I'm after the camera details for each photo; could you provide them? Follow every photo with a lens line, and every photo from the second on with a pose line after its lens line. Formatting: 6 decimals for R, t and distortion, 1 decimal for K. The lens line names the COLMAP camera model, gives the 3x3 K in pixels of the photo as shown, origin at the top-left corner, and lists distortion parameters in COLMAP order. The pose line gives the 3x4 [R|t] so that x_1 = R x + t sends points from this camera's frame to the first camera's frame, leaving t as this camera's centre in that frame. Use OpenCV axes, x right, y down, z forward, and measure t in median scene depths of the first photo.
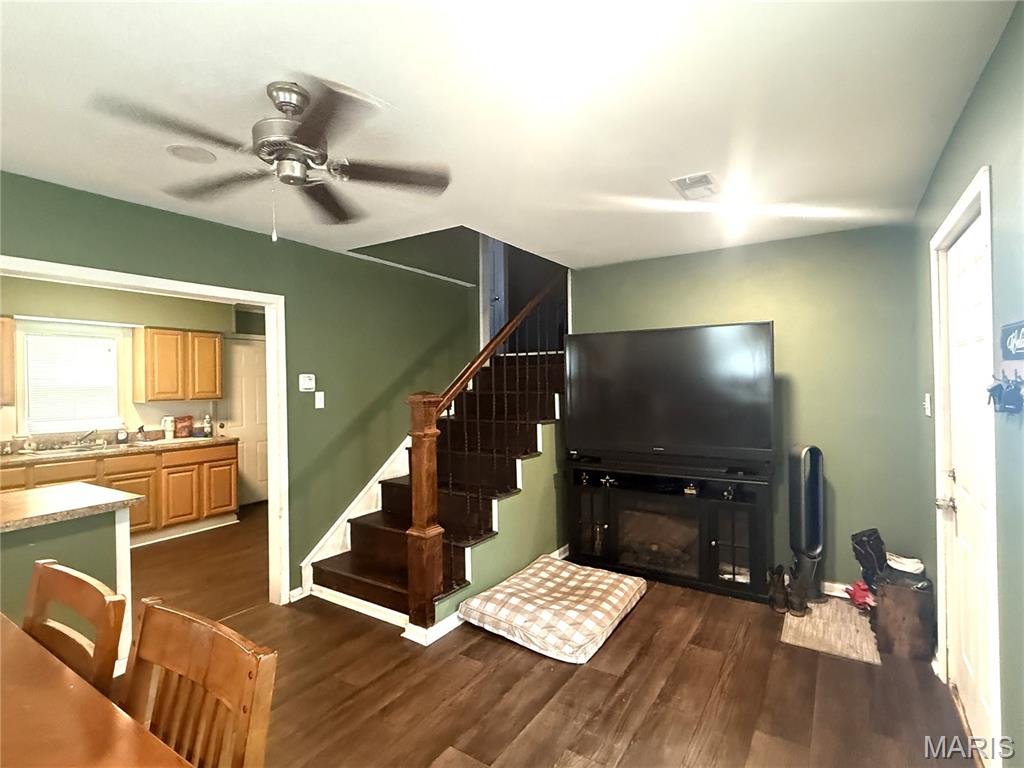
lens RADIAL K [[496.1, 0, 512.0], [0, 496.1, 384.0], [0, 0, 1]] dist [0.001641, 0.000374]
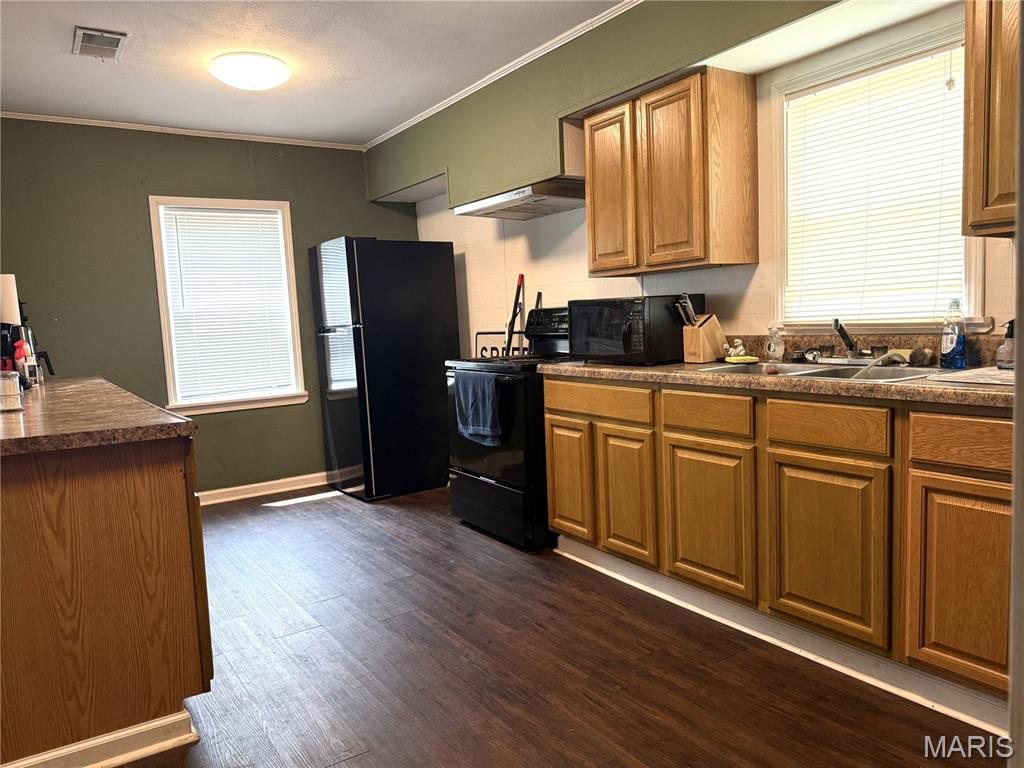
lens RADIAL K [[716.7, 0, 510.8], [0, 716.7, 387.7], [0, 0, 1]] dist [0.091636, -0.121476]
pose [[-0.393873, 0.120153, -0.911278, -0.222103], [0.050913, 0.992749, 0.108889, 0.063722], [0.917754, -0.003508, -0.397134, 0.891873]]
